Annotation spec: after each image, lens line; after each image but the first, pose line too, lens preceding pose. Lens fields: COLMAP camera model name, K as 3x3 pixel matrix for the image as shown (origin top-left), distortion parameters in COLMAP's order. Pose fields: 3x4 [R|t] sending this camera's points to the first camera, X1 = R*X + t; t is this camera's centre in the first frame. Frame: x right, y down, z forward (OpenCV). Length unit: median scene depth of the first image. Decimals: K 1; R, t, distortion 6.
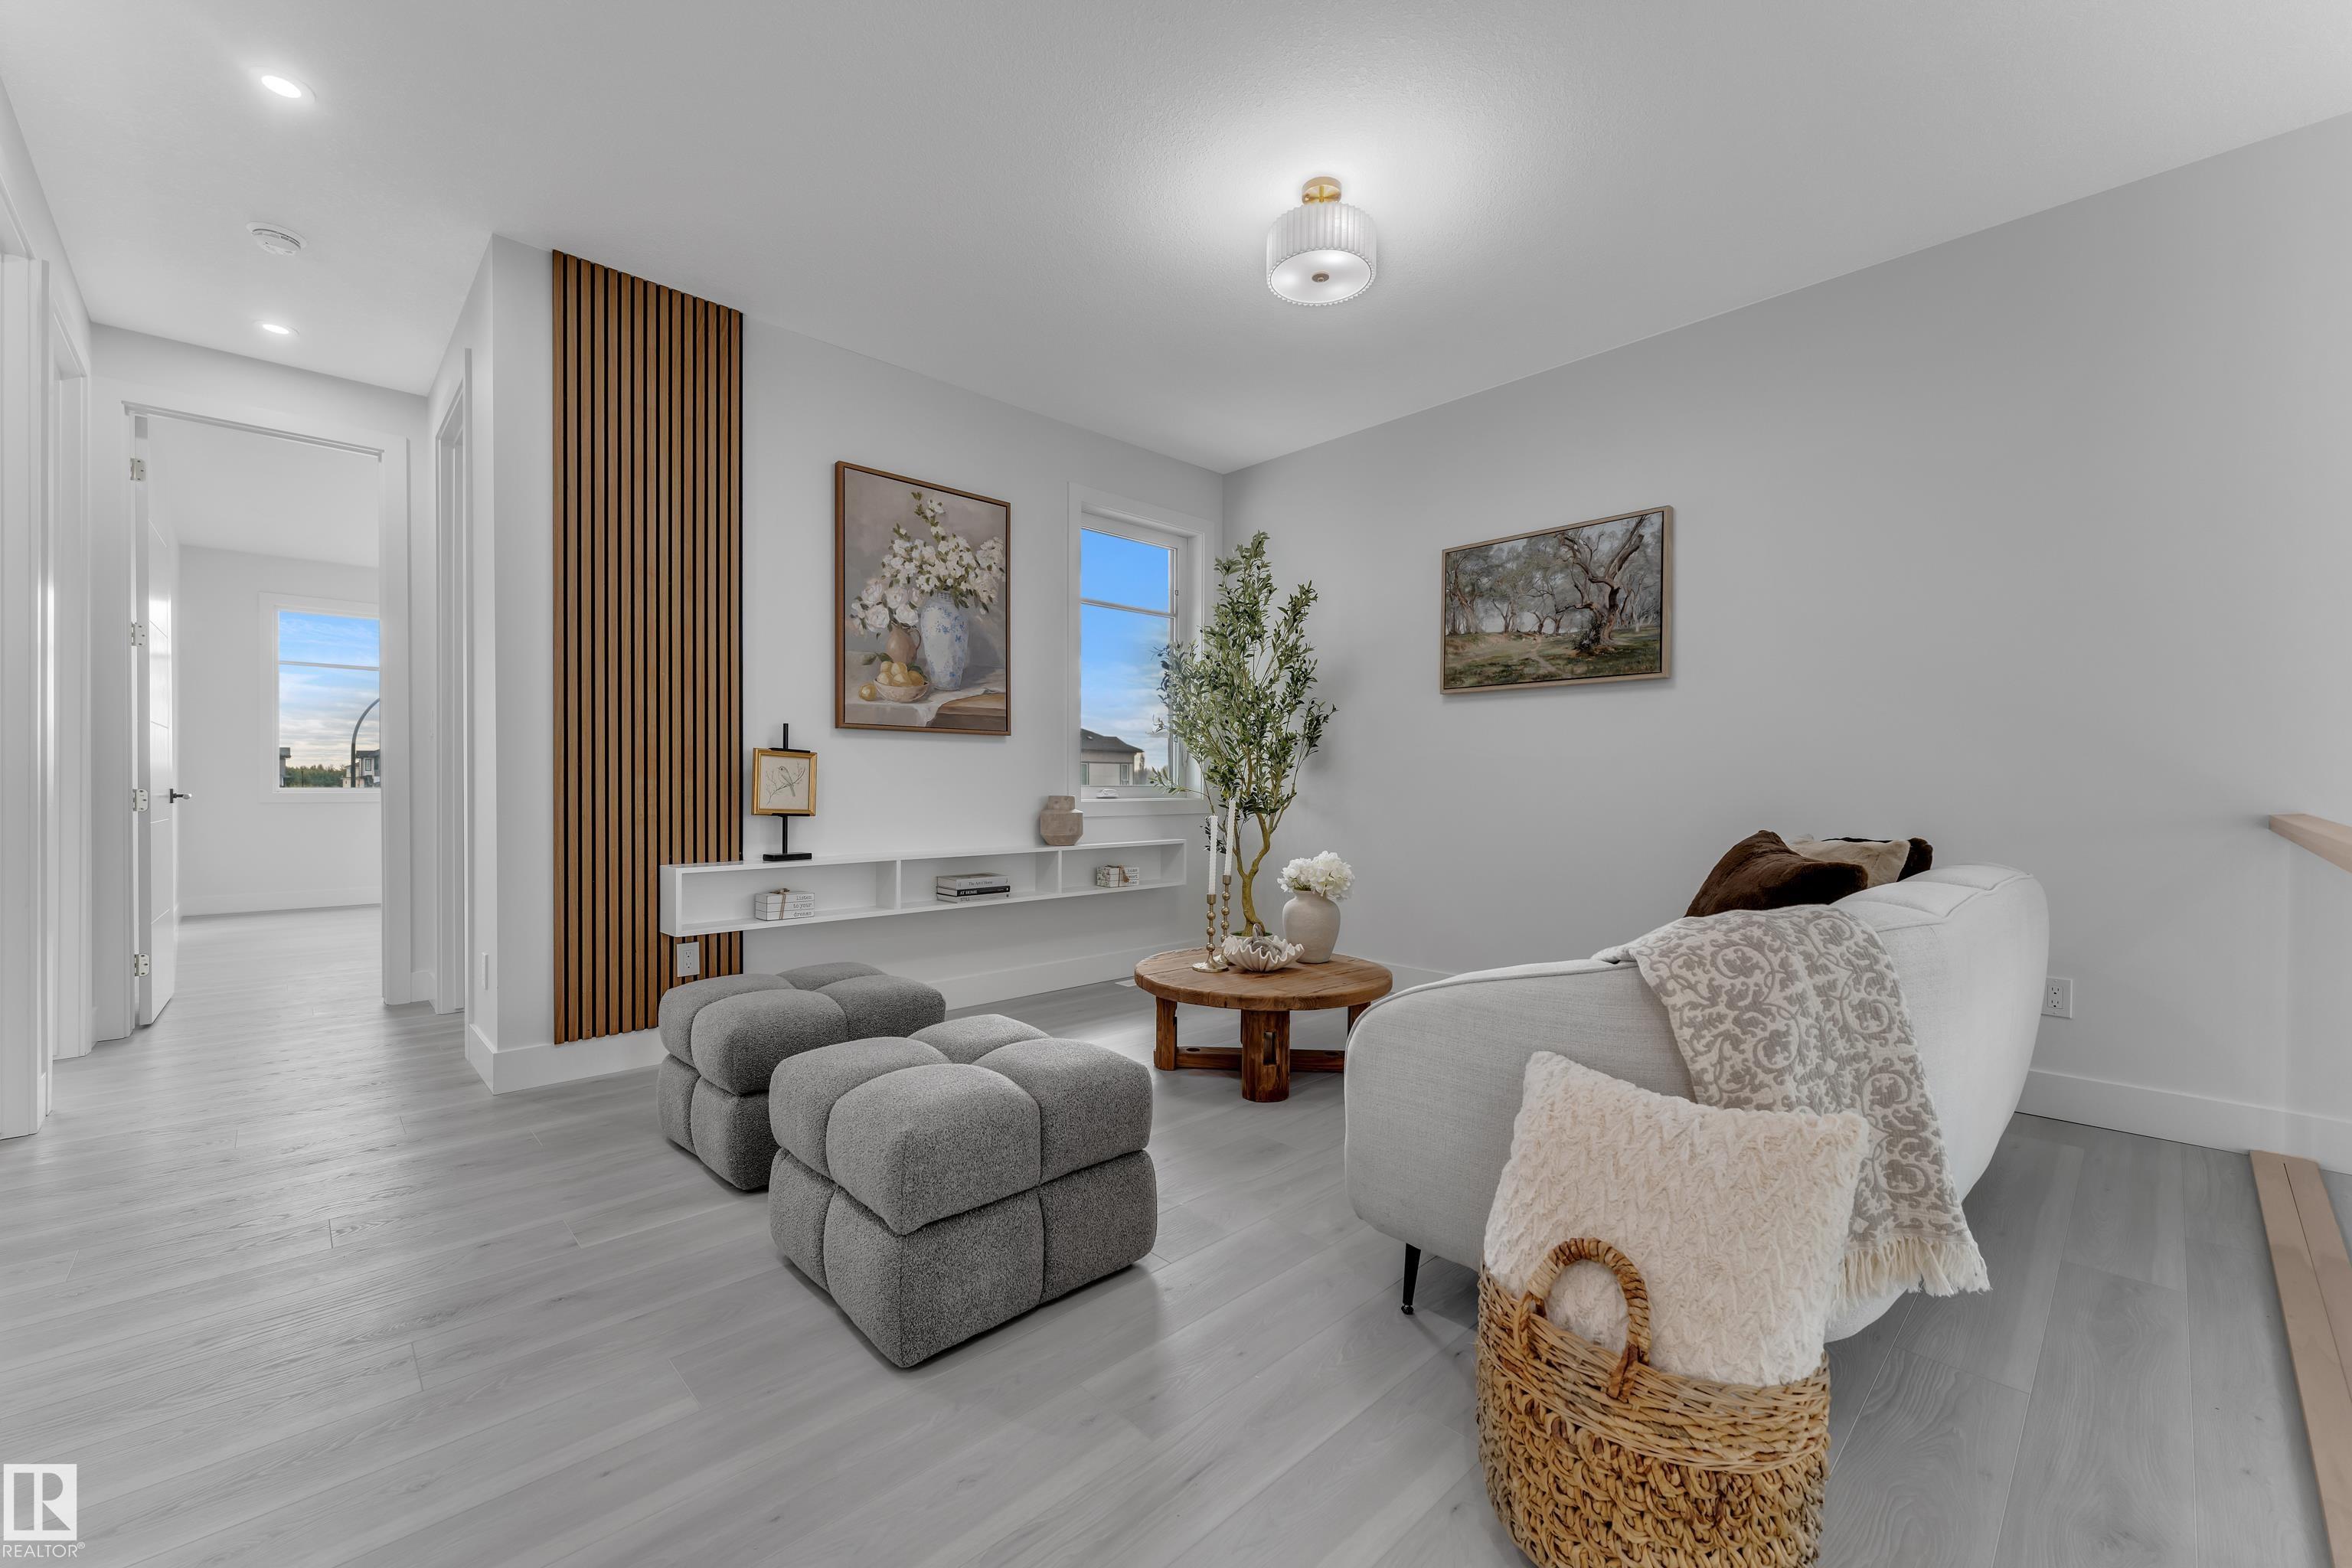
lens RADIAL K [[950.0, 0, 1176.4], [0, 950.0, 785.8], [0, 0, 1]] dist [0.004109, 0.000130]
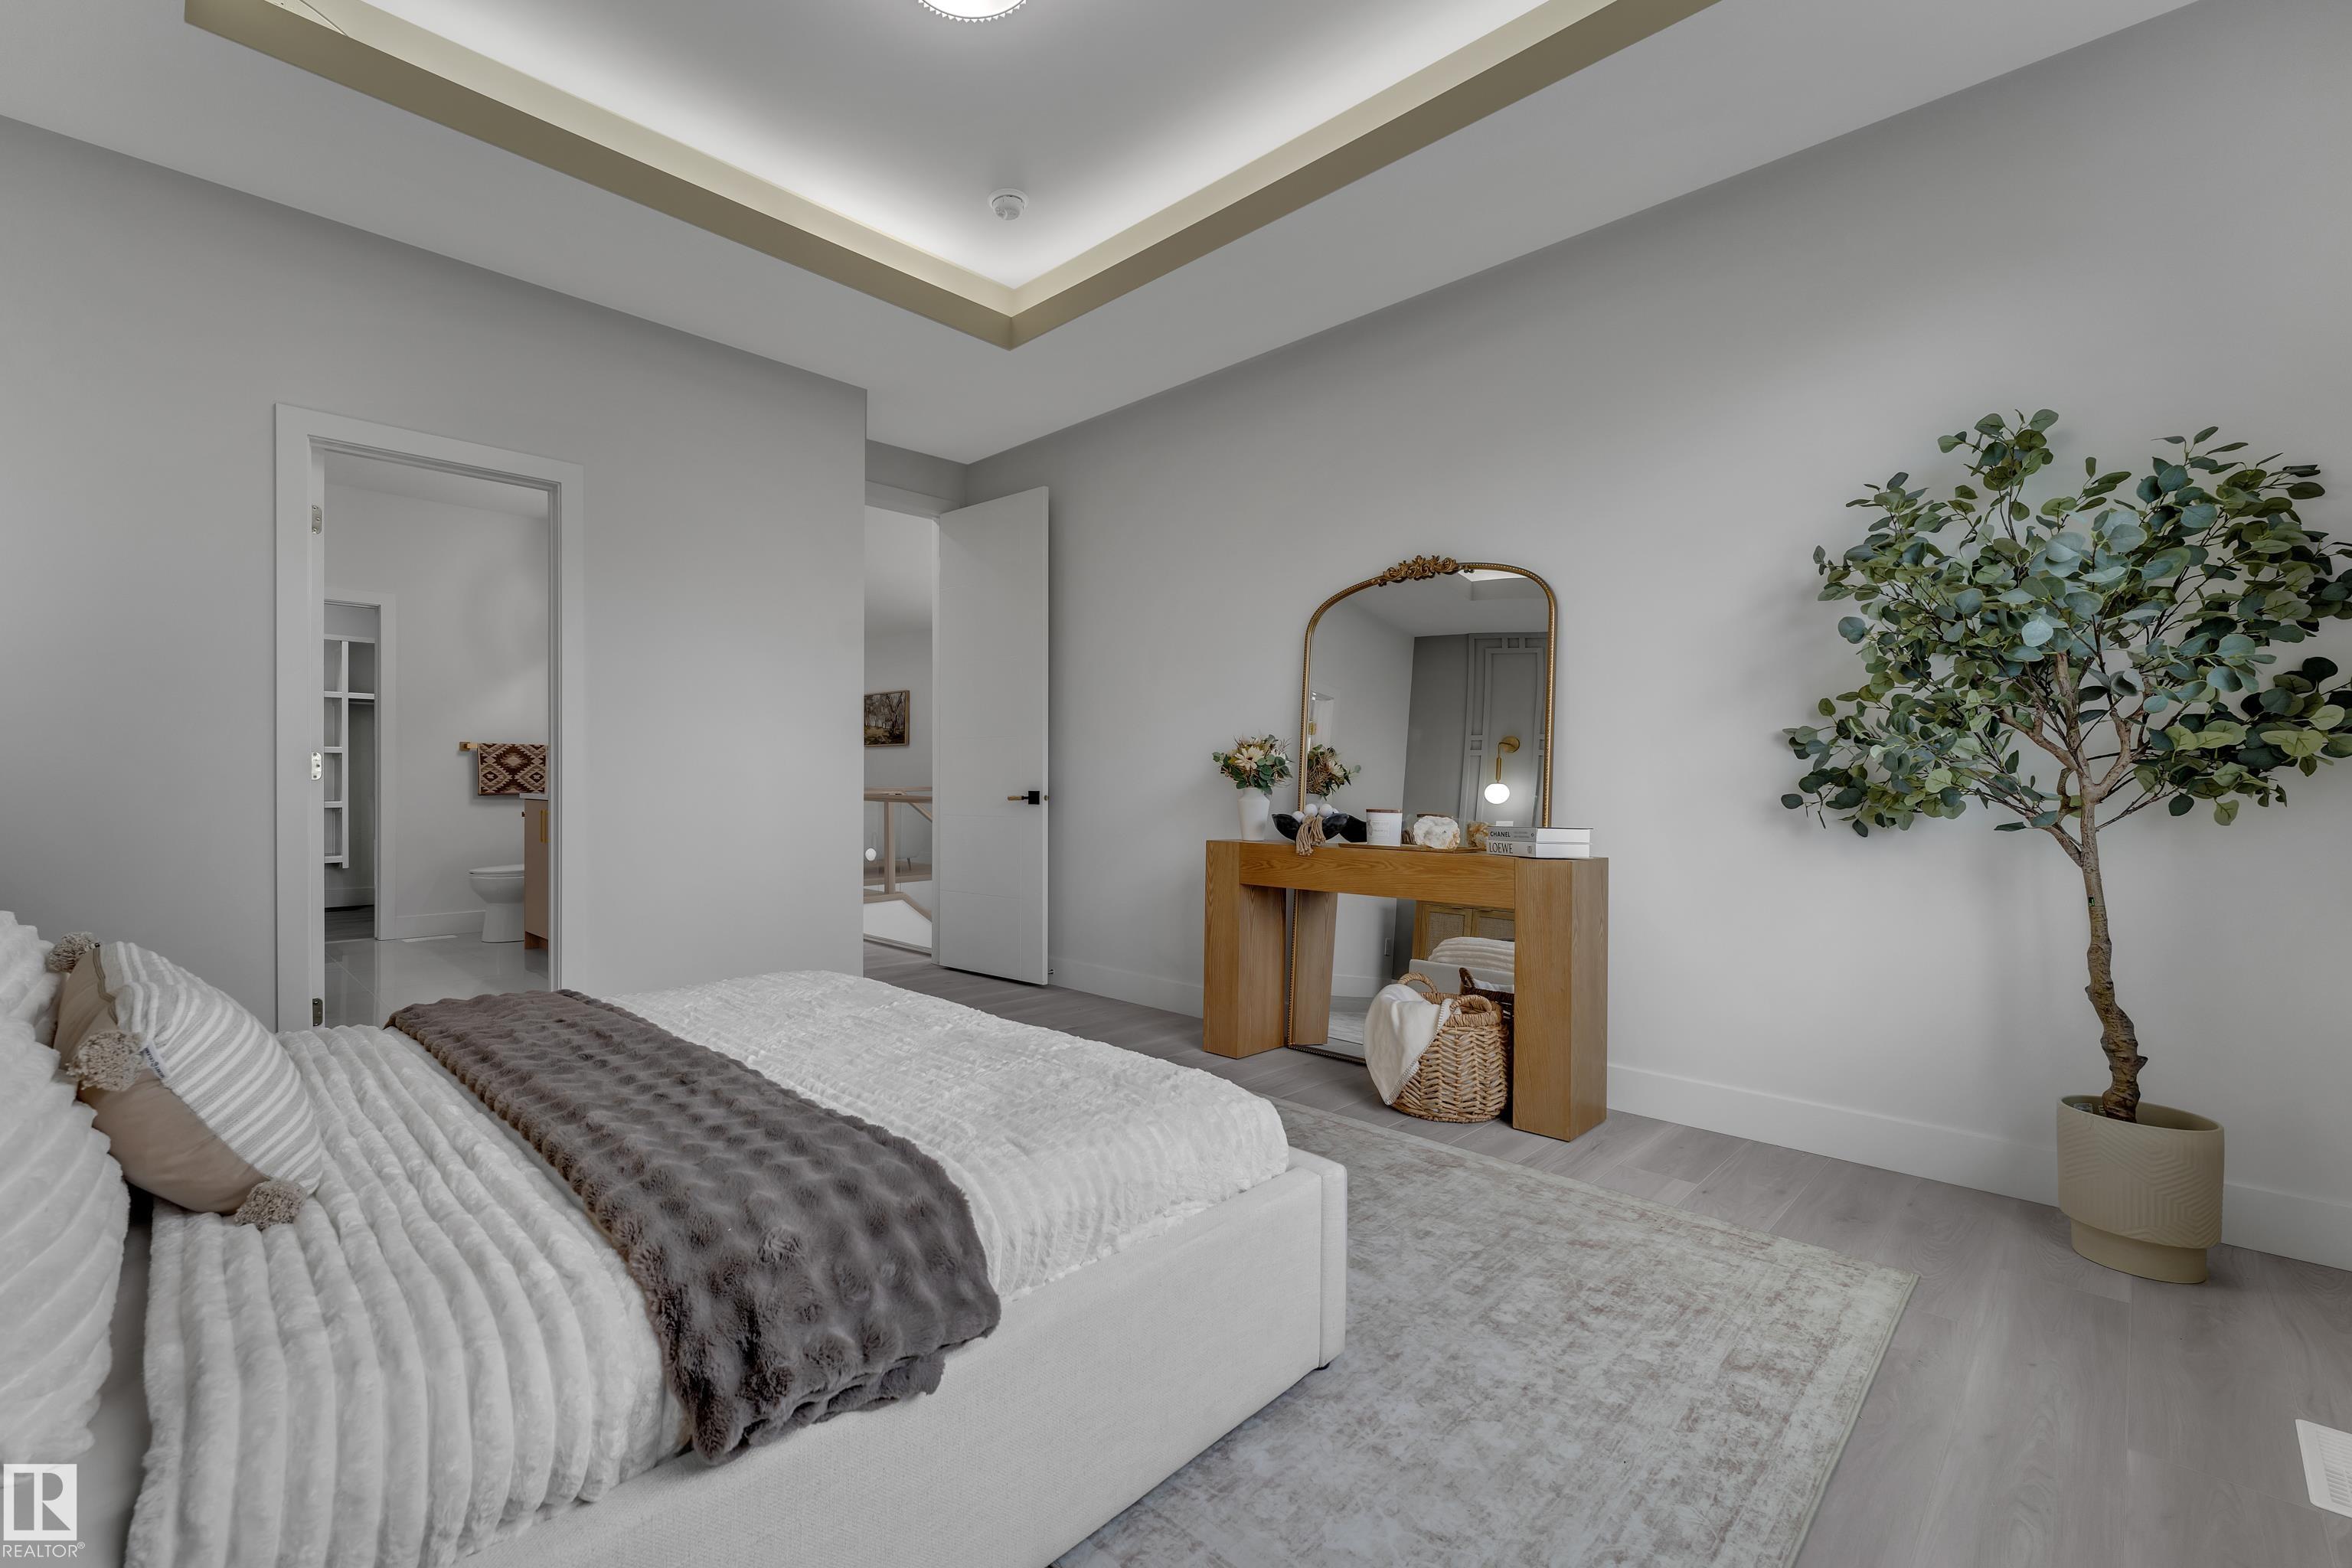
lens RADIAL K [[950.0, 0, 1176.4], [0, 950.0, 788.0], [0, 0, 1]] dist [0.004109, 0.000130]
pose [[0.998291, -0.003188, 0.058350, 1.106066], [0.002754, 0.999968, 0.007520, 0.007901], [-0.058372, -0.007347, 0.998268, -1.980237]]
